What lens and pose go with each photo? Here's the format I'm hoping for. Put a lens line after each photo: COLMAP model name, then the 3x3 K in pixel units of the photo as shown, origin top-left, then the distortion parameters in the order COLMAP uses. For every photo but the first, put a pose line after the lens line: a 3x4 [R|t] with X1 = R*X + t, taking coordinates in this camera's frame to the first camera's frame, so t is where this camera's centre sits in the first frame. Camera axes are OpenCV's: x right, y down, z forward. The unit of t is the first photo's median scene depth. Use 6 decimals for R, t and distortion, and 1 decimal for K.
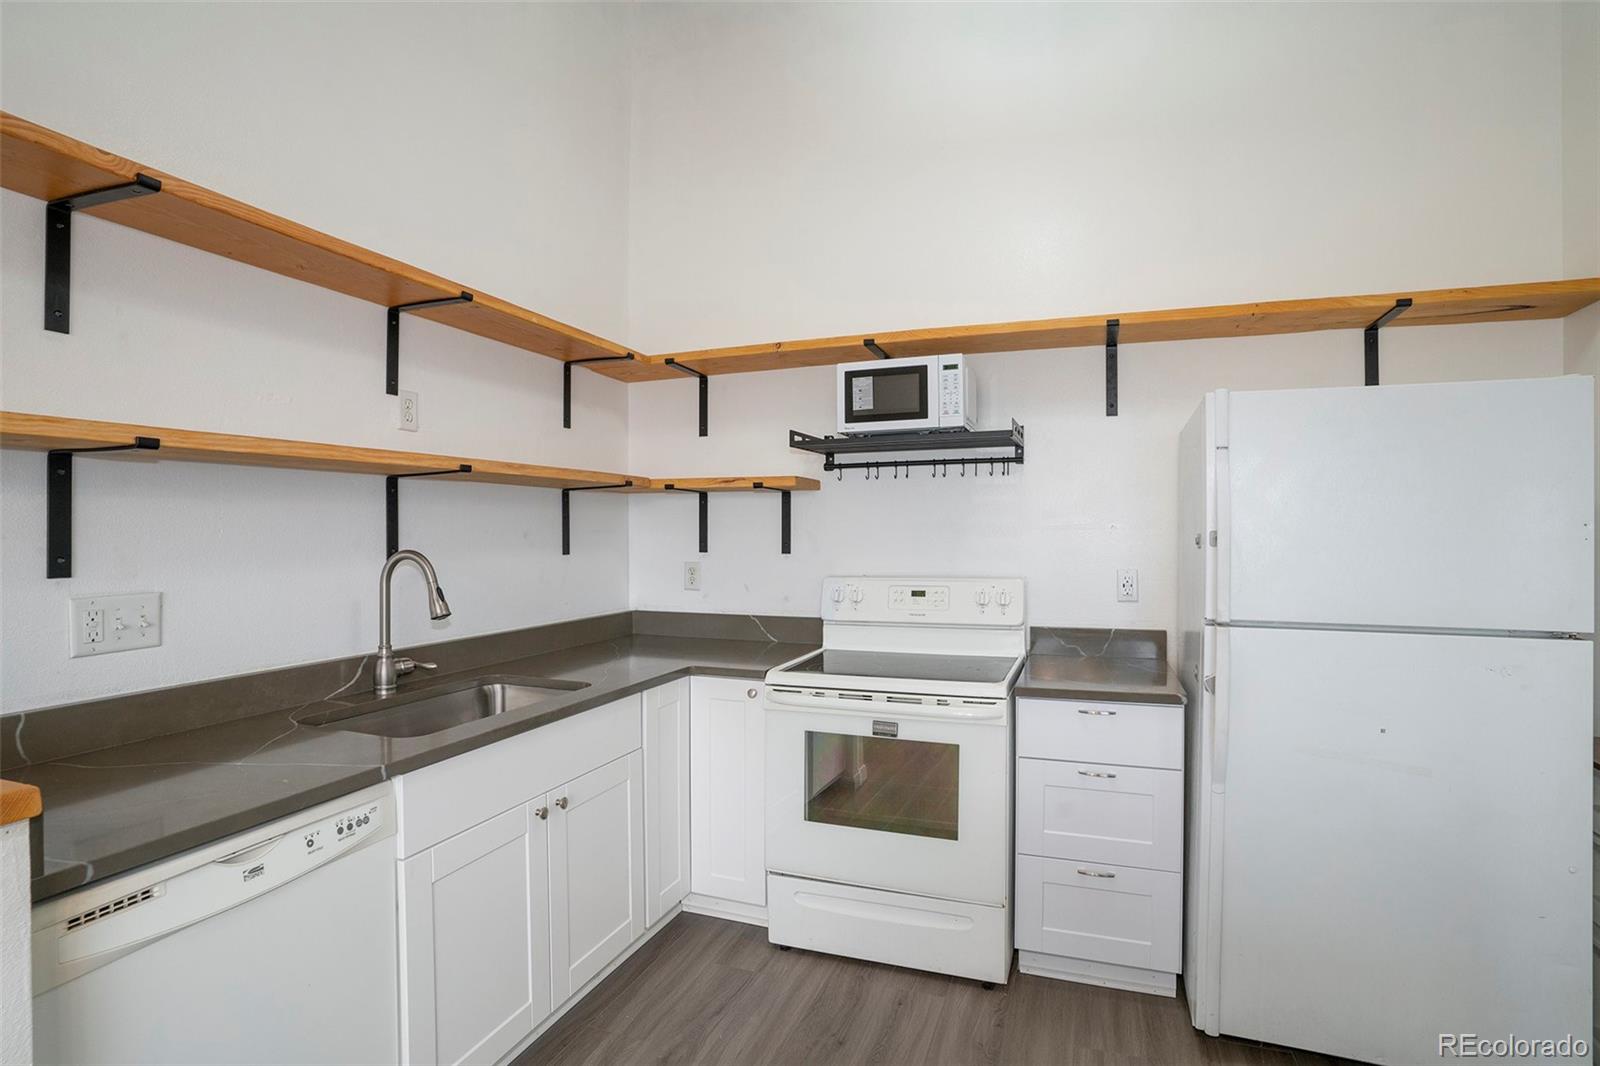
lens RADIAL K [[779.8, 0, 823.1], [0, 779.8, 532.6], [0, 0, 1]] dist [-0.073956, 0.032059]
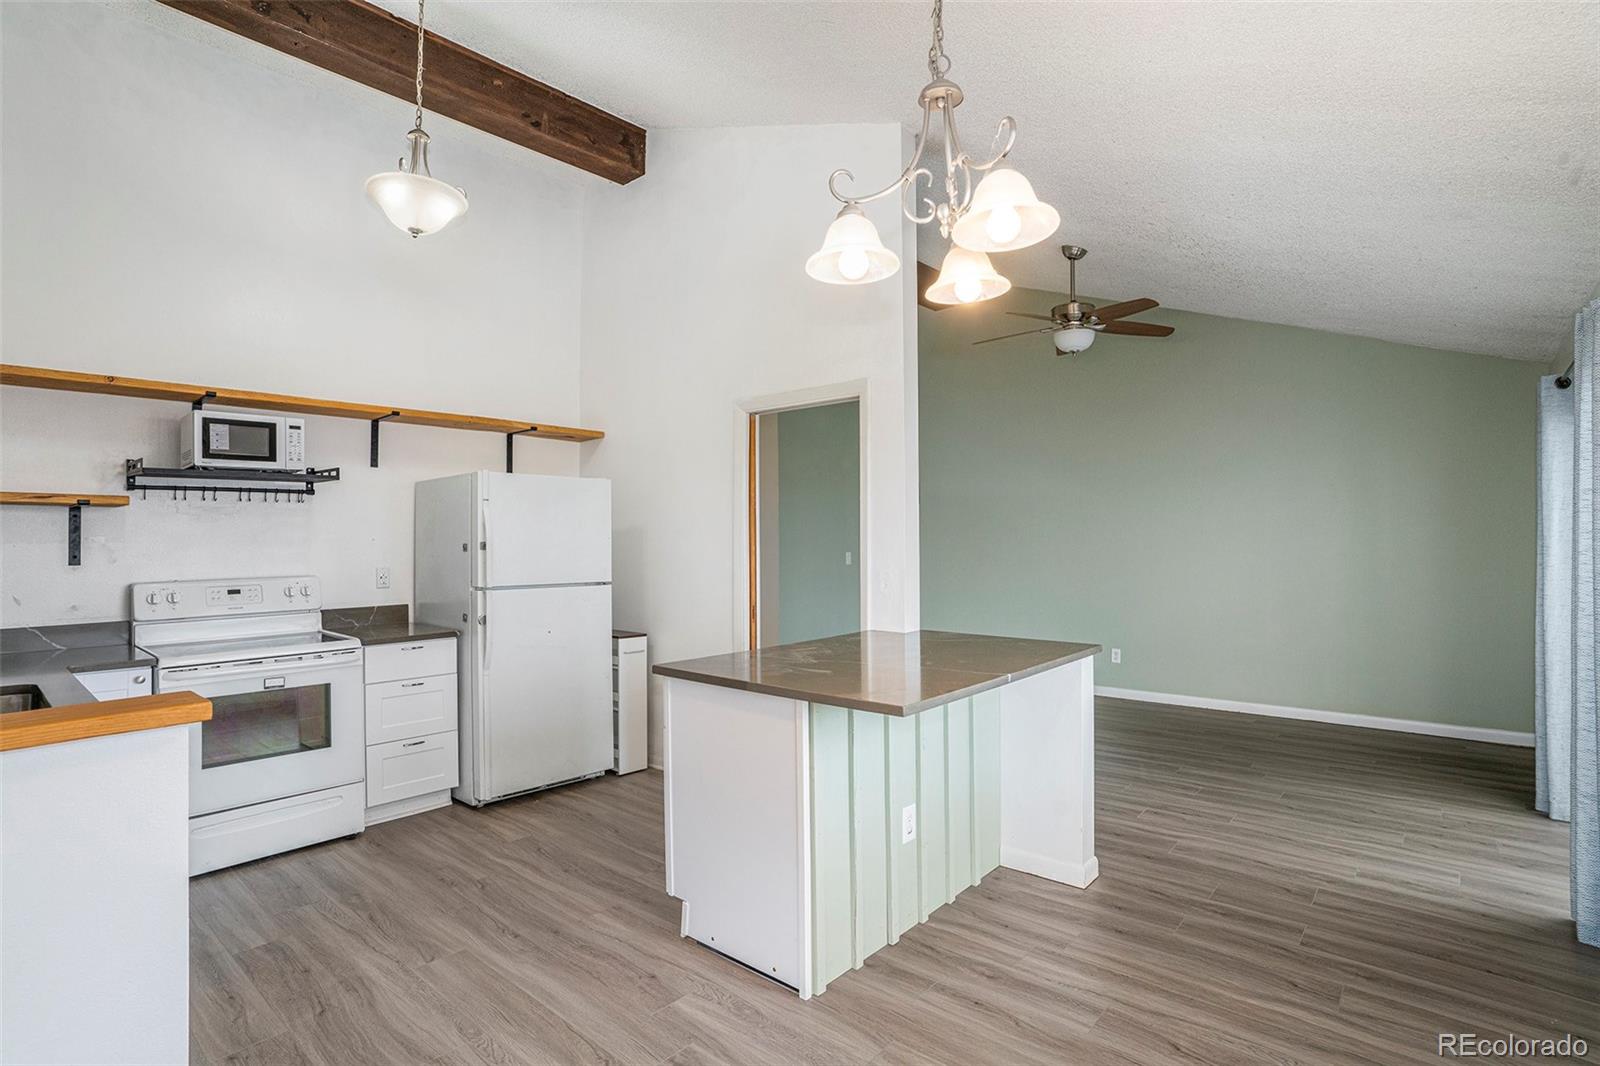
lens RADIAL K [[771.3, 0, 763.7], [0, 771.3, 528.6], [0, 0, 1]] dist [-0.036533, 0.001255]
pose [[0.392176, 0.010391, 0.919832, -0.742961], [0.006469, 0.999880, -0.014053, -0.003180], [-0.919867, 0.011461, 0.392062, -0.318729]]
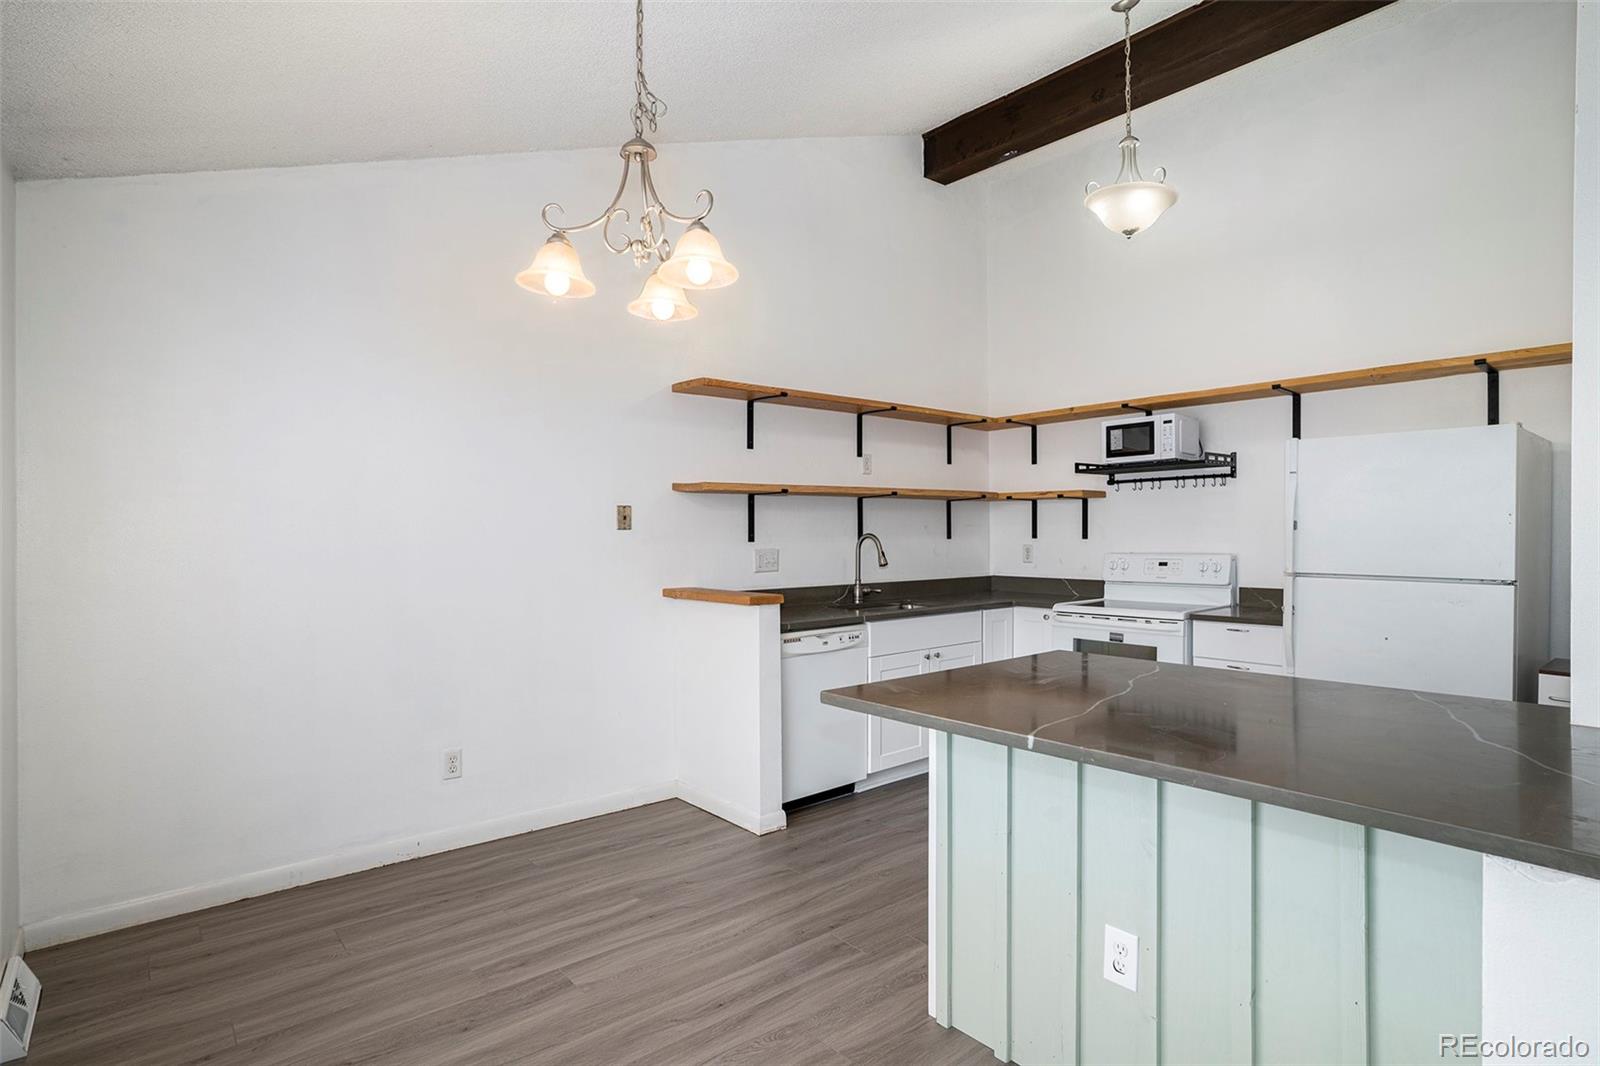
lens RADIAL K [[810.5, 0, 835.6], [0, 810.5, 537.5], [0, 0, 1]] dist [-0.051952, -0.000068]
pose [[0.876763, 0.000623, -0.480923, 0.346206], [0.002327, 0.999982, 0.005537, 0.016885], [0.480918, -0.005973, 0.876745, -0.769793]]
